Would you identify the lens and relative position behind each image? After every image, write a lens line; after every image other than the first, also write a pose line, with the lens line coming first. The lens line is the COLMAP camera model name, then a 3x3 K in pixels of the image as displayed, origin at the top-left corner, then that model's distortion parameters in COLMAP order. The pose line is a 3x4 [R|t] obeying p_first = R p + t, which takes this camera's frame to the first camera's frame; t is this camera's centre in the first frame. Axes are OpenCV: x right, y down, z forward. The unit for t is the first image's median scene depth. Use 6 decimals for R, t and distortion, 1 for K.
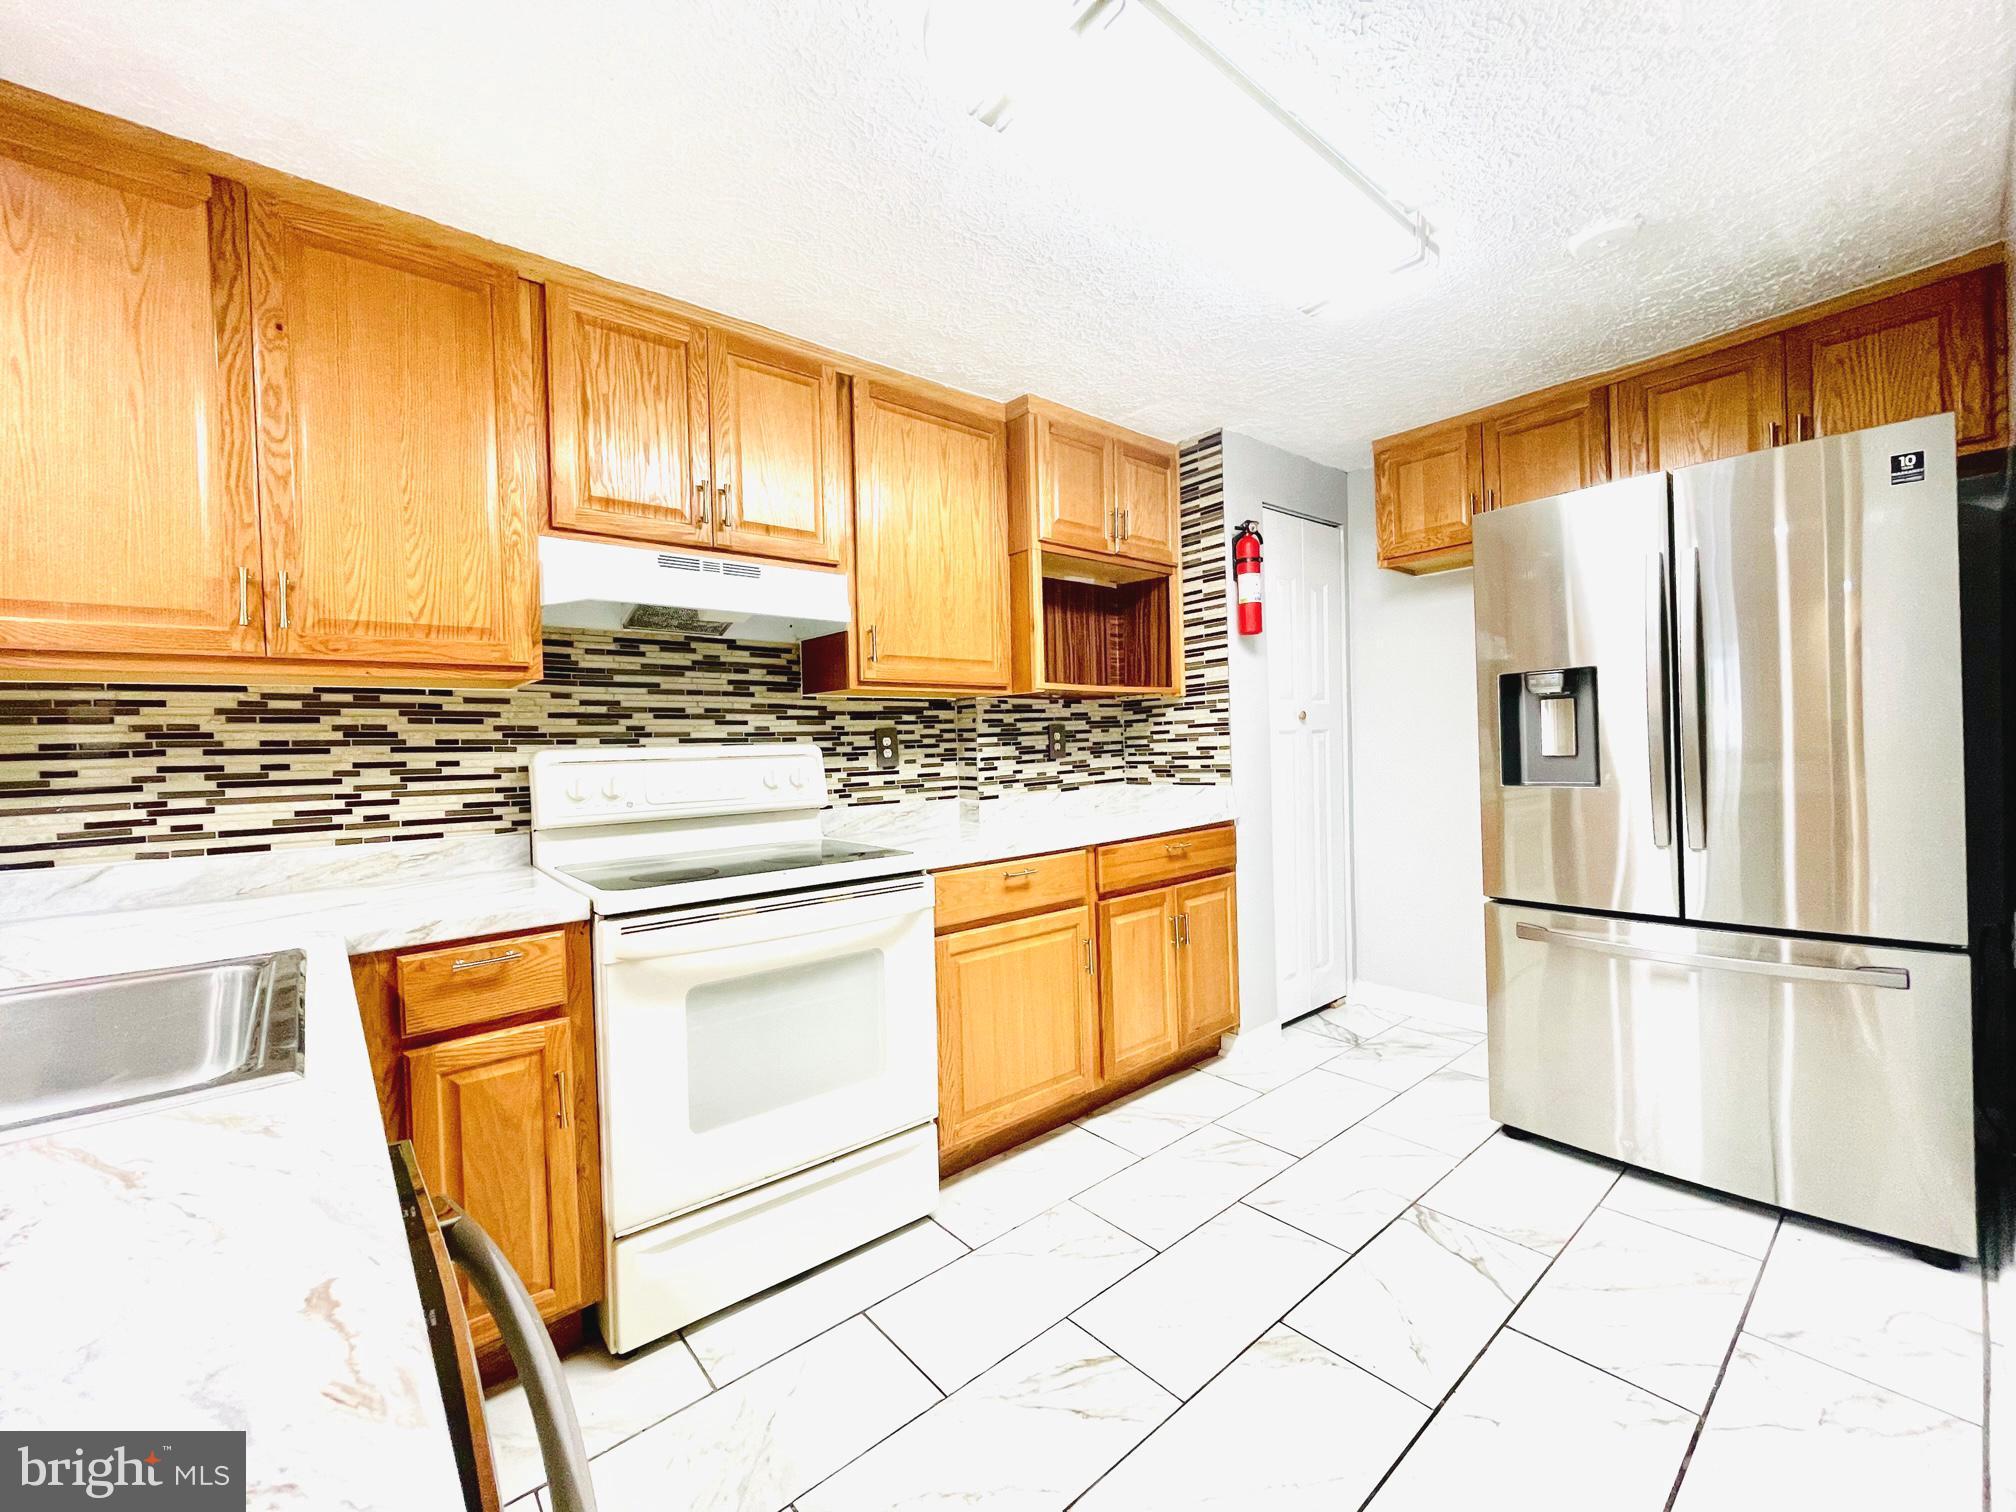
lens RADIAL K [[824.7, 0, 1003.9], [0, 824.7, 754.0], [0, 0, 1]] dist [0.000467, -0.000766]
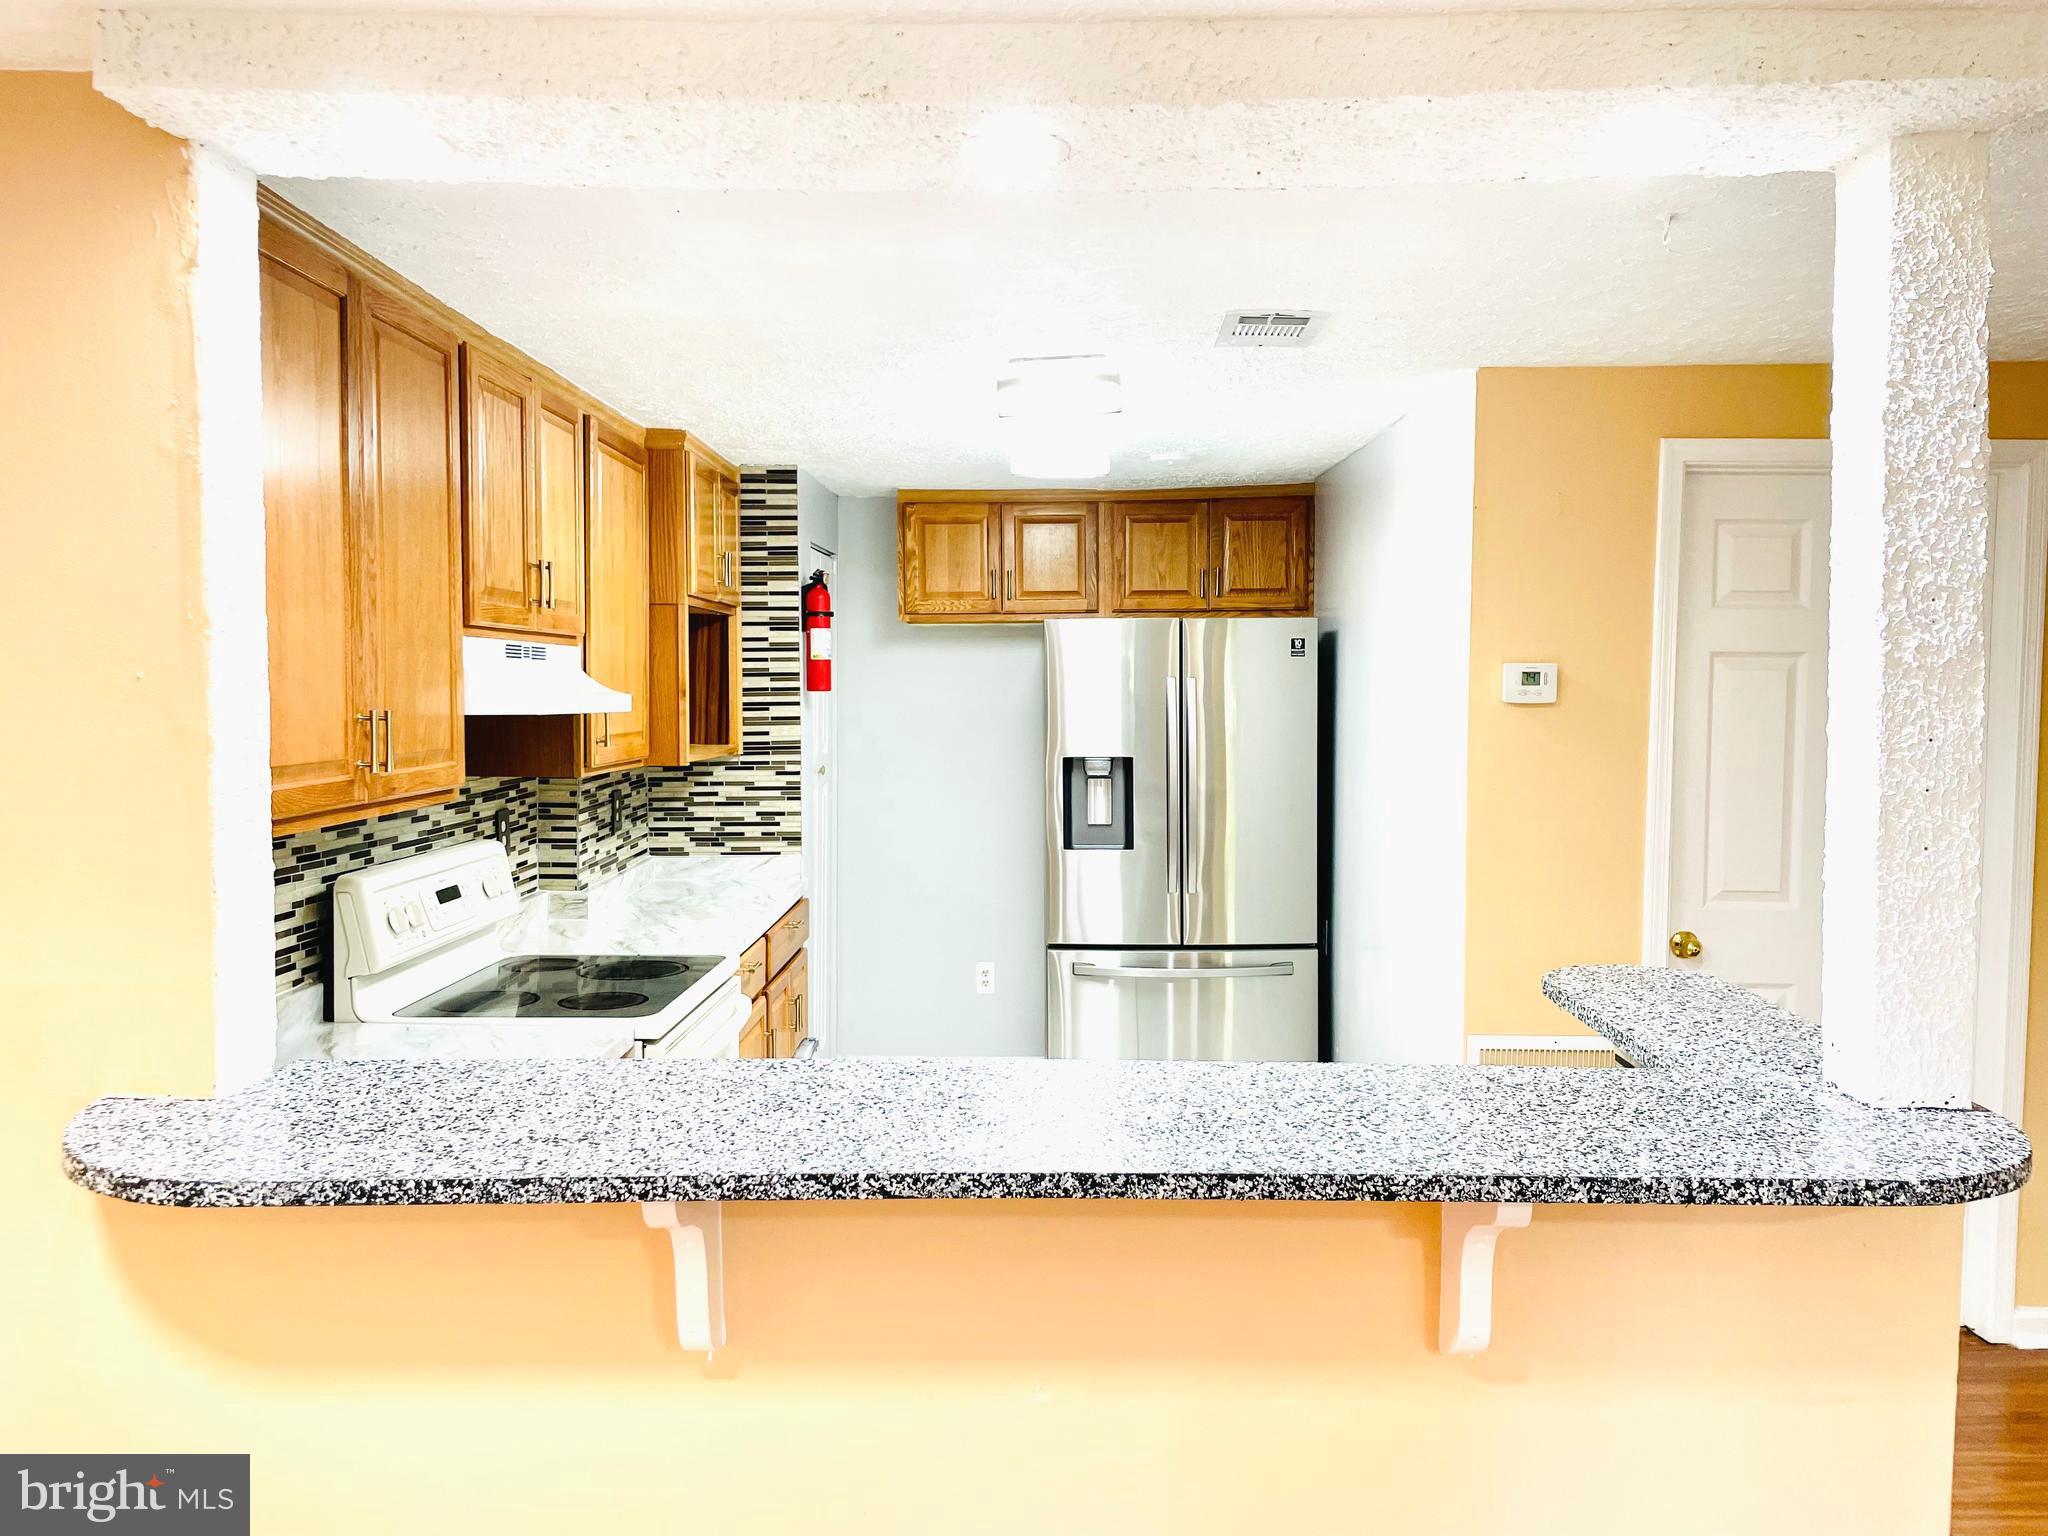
lens RADIAL K [[1558.4, 0, 1026.0], [0, 1558.4, 764.9], [0, 0, 1]] dist [0.066697, -0.082956]
pose [[0.657481, -0.010661, 0.753395, -1.227116], [-0.011641, 0.999637, 0.024305, -0.150985], [-0.753381, -0.024751, 0.657118, -0.475701]]
